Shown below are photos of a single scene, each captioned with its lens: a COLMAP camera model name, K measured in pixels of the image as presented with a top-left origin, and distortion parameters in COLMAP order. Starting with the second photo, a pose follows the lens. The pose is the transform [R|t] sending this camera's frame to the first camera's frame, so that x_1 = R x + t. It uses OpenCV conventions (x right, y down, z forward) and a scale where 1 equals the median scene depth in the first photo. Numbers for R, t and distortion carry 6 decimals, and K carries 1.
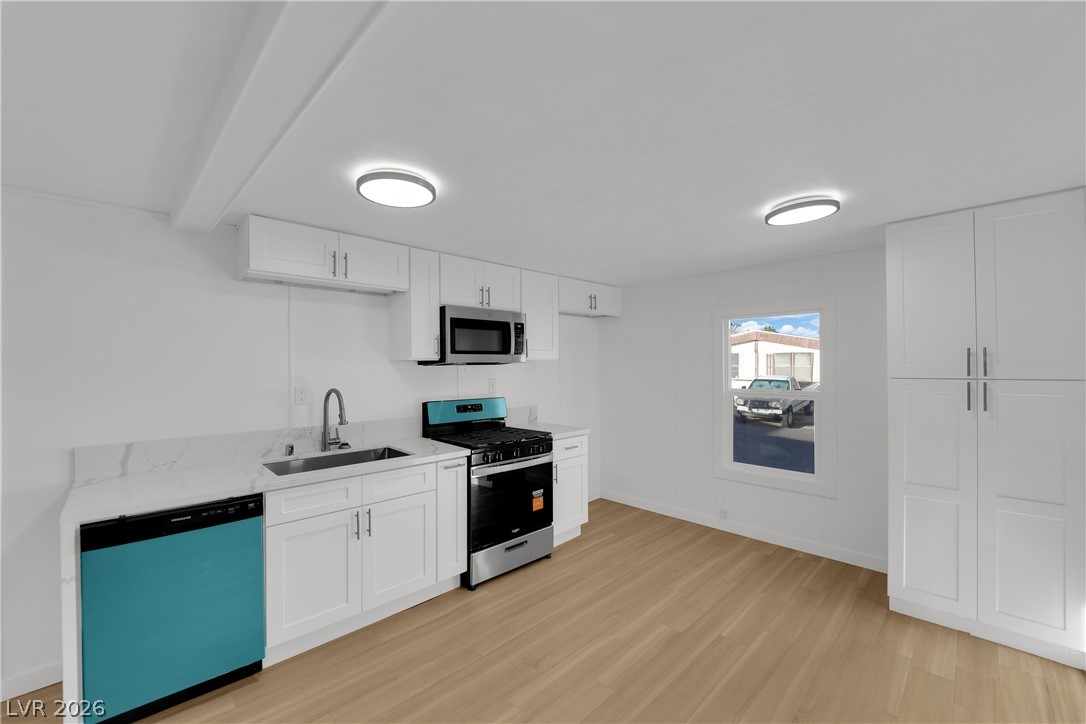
lens RADIAL K [[438.4, 0, 530.8], [0, 438.4, 359.7], [0, 0, 1]] dist [-0.010420, -0.002593]
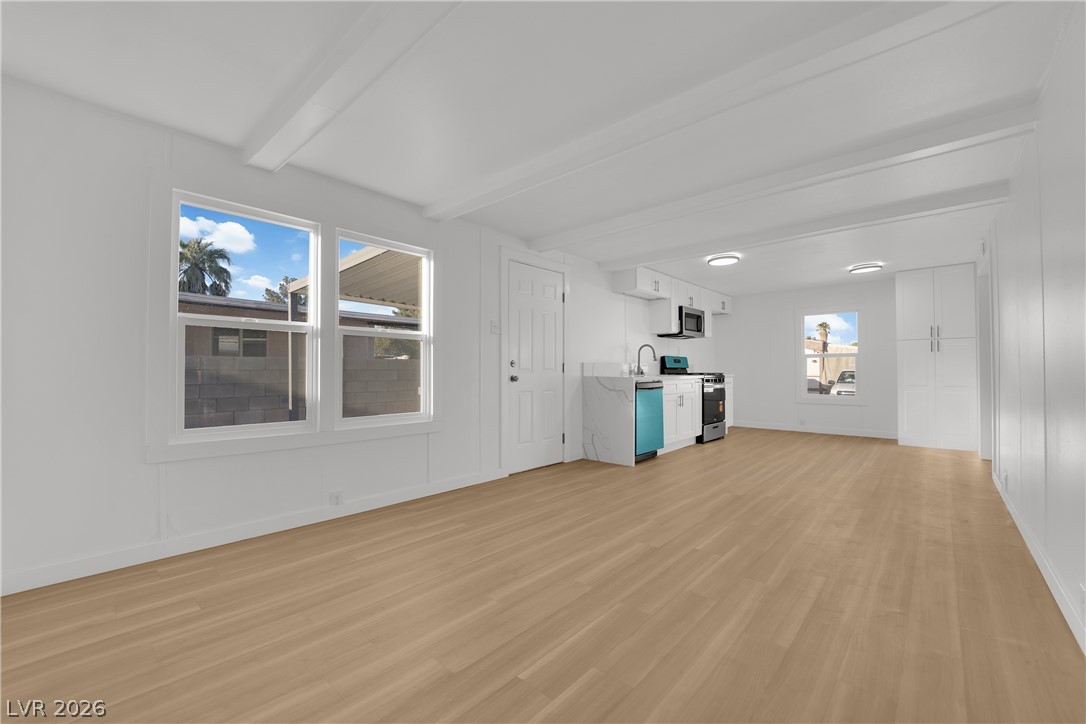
lens RADIAL K [[438.4, 0, 524.8], [0, 438.4, 367.3], [0, 0, 1]] dist [-0.010420, -0.002593]
pose [[0.998528, 0.012644, 0.052735, -1.113820], [-0.013360, 0.999823, 0.013248, 0.150471], [-0.052558, -0.013933, 0.998521, -1.046664]]
